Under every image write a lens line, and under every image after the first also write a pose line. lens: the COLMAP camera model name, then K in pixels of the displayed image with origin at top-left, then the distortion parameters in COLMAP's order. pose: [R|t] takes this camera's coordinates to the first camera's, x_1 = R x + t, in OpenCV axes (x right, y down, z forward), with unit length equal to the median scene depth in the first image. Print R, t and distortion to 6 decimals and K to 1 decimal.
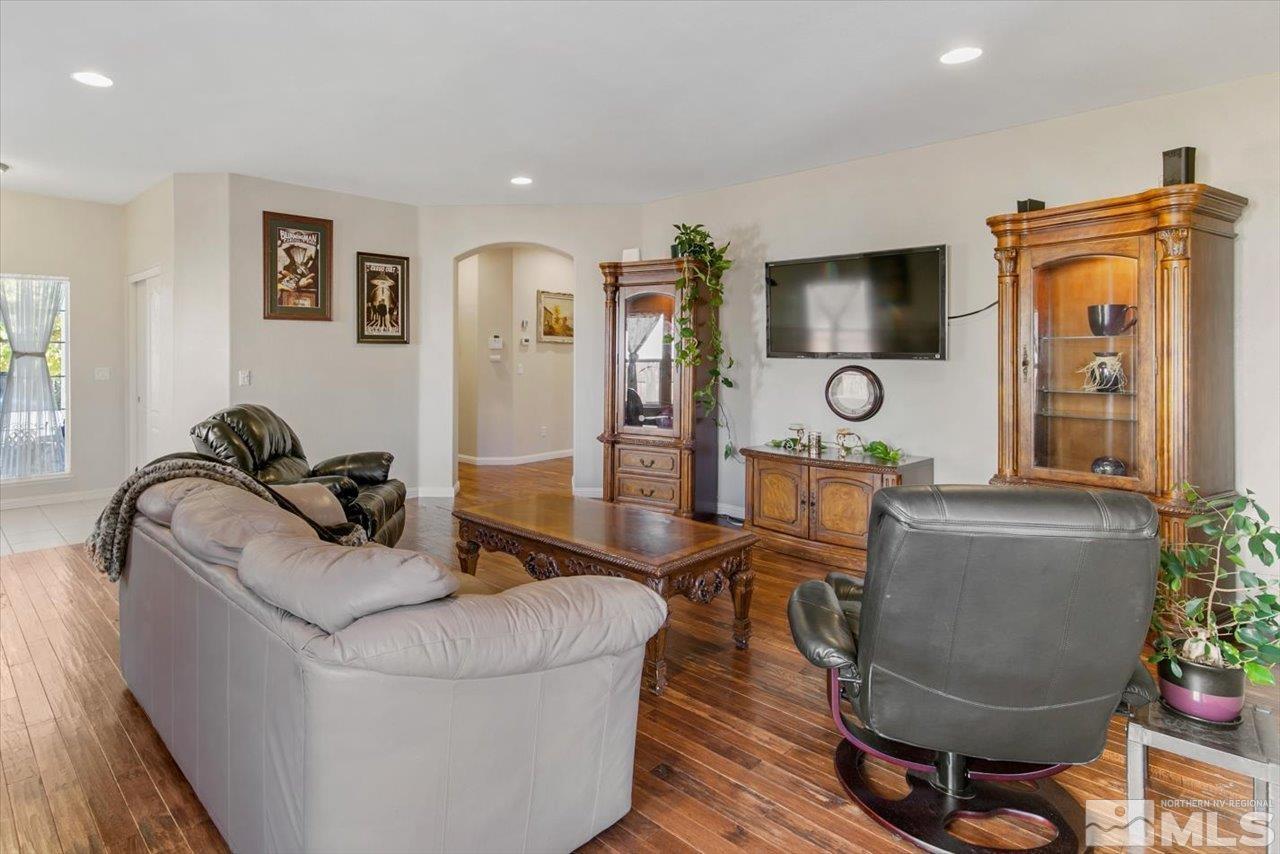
lens RADIAL K [[667.7, 0, 538.5], [0, 667.7, 356.7], [0, 0, 1]] dist [0.000505, -0.002378]
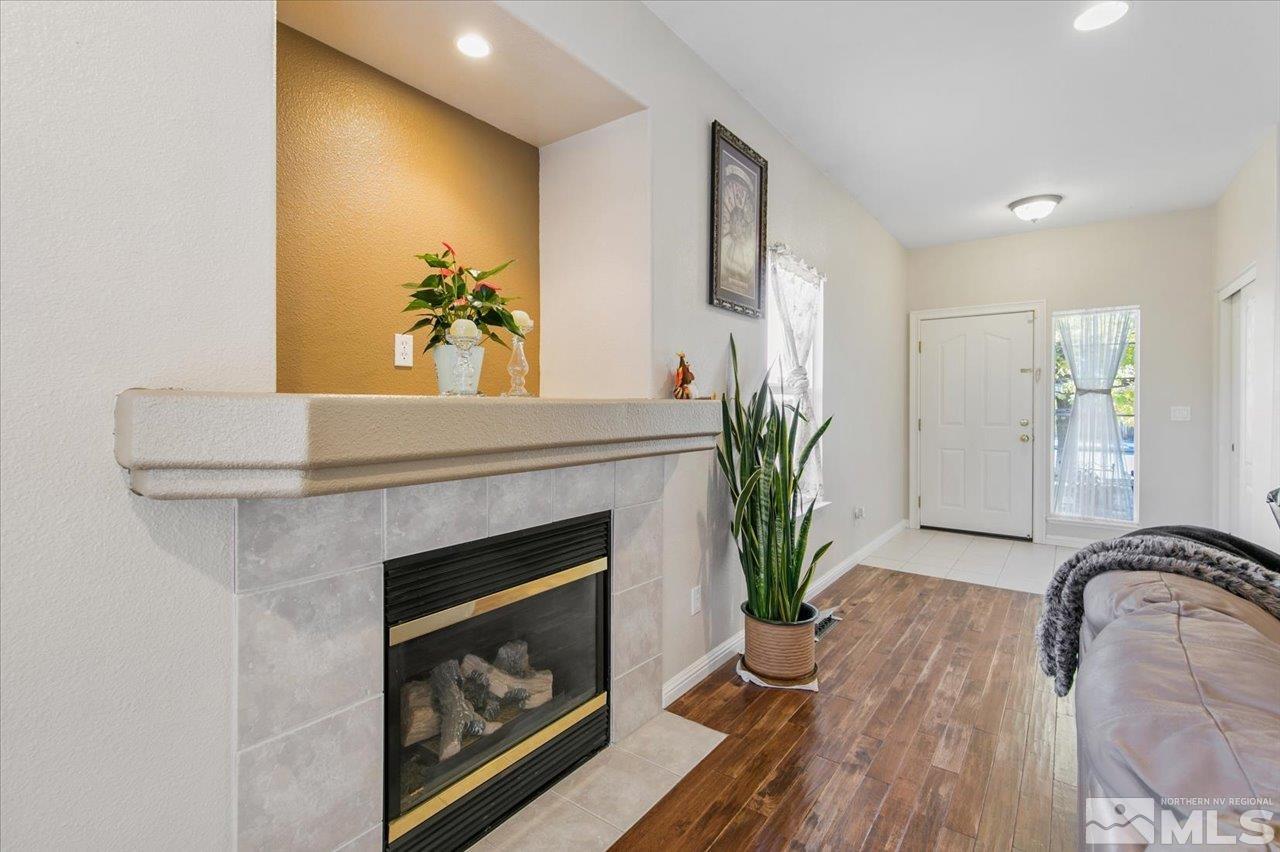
lens RADIAL K [[584.0, 0, 643.1], [0, 584.0, 408.3], [0, 0, 1]] dist [0.007587, -0.001504]
pose [[0.189195, 0.009798, -0.981891, -0.062264], [-0.008347, 0.999930, 0.008369, 0.020303], [0.981904, 0.006613, 0.189263, 0.219015]]
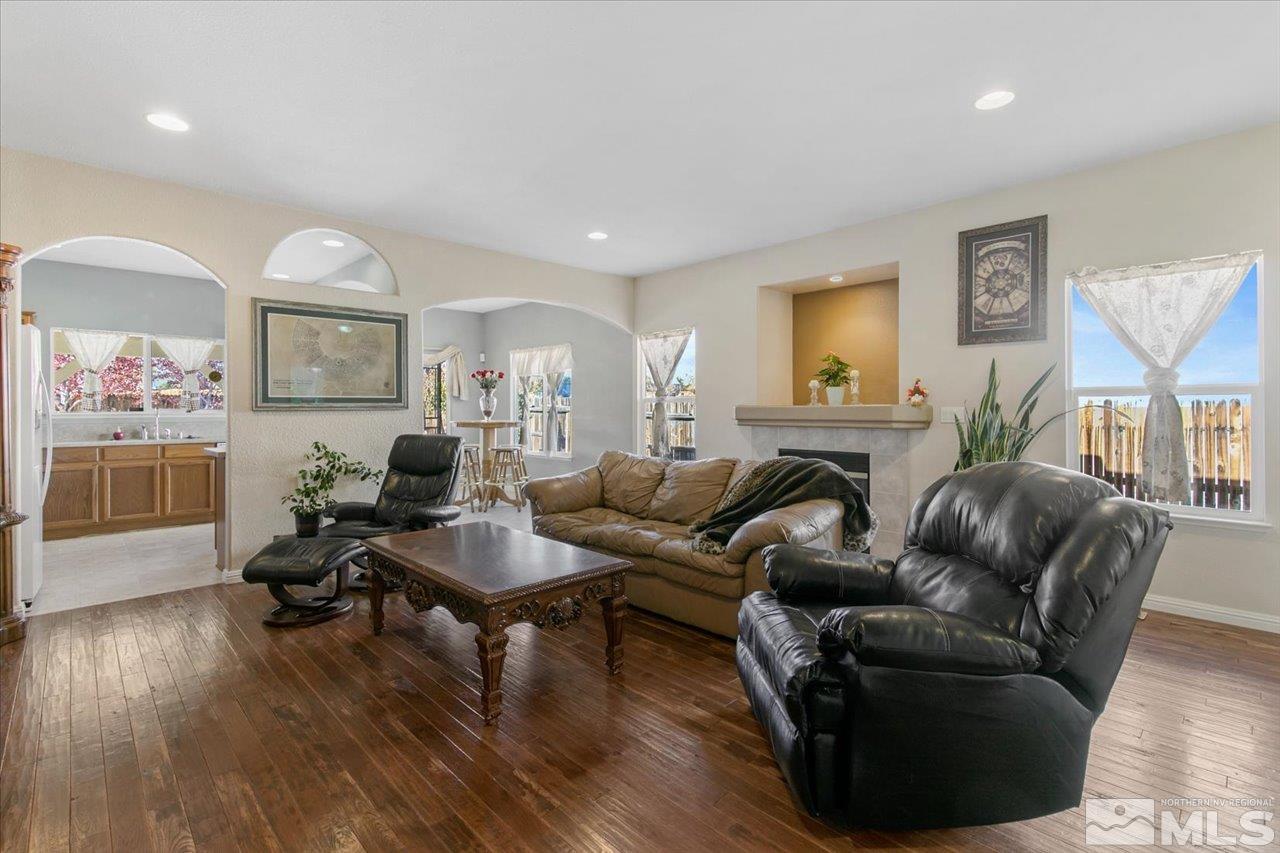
lens RADIAL K [[584.0, 0, 640.8], [0, 584.0, 408.9], [0, 0, 1]] dist [0.007587, -0.001504]
pose [[-0.999848, 0.005653, -0.016506, -0.084240], [0.005580, 0.999975, 0.004450, 0.017951], [0.016531, 0.004358, -0.999854, 1.125372]]
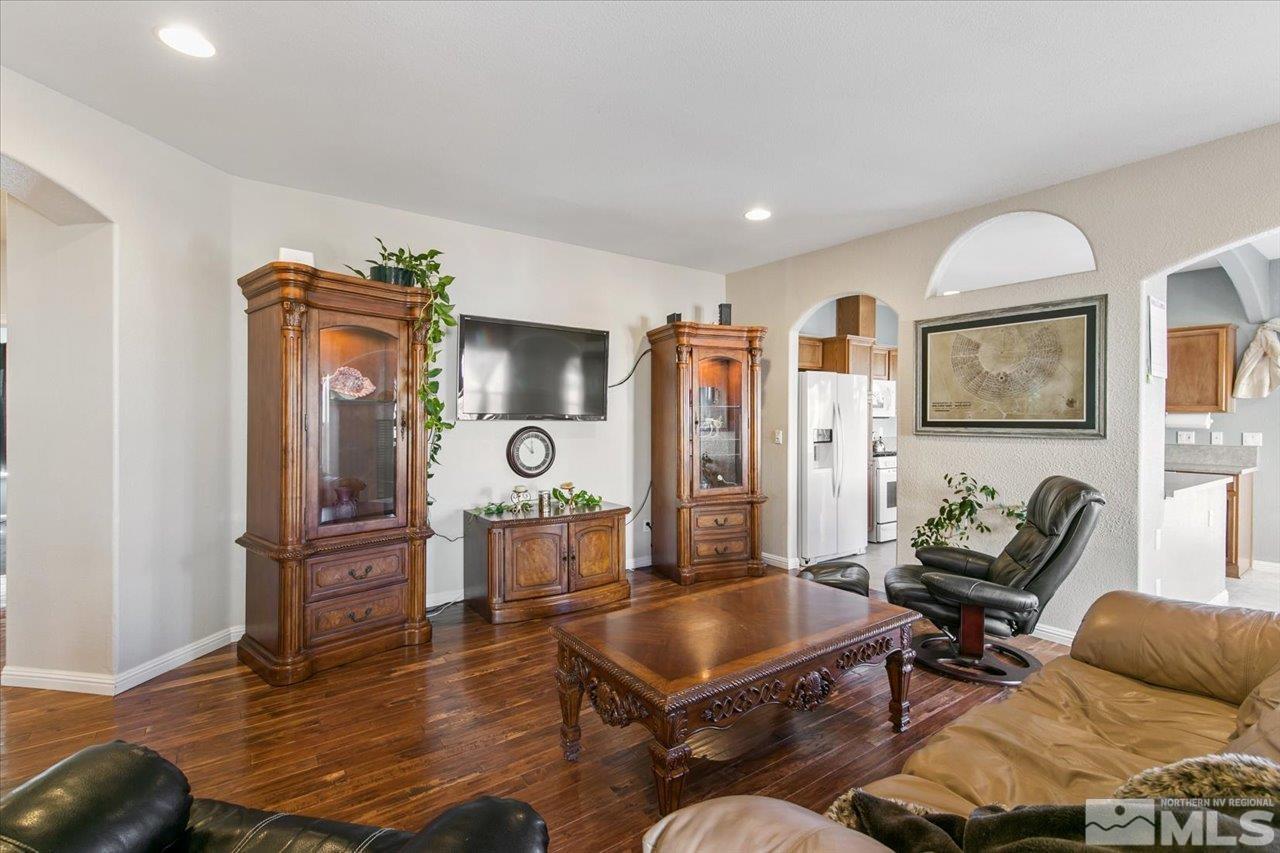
lens RADIAL K [[584.0, 0, 631.9], [0, 584.0, 419.3], [0, 0, 1]] dist [0.007587, -0.001504]
pose [[0.128060, -0.001775, 0.991765, -0.389033], [-0.000105, 0.999998, 0.001803, -0.000245], [-0.991766, -0.000335, 0.128059, 0.624095]]
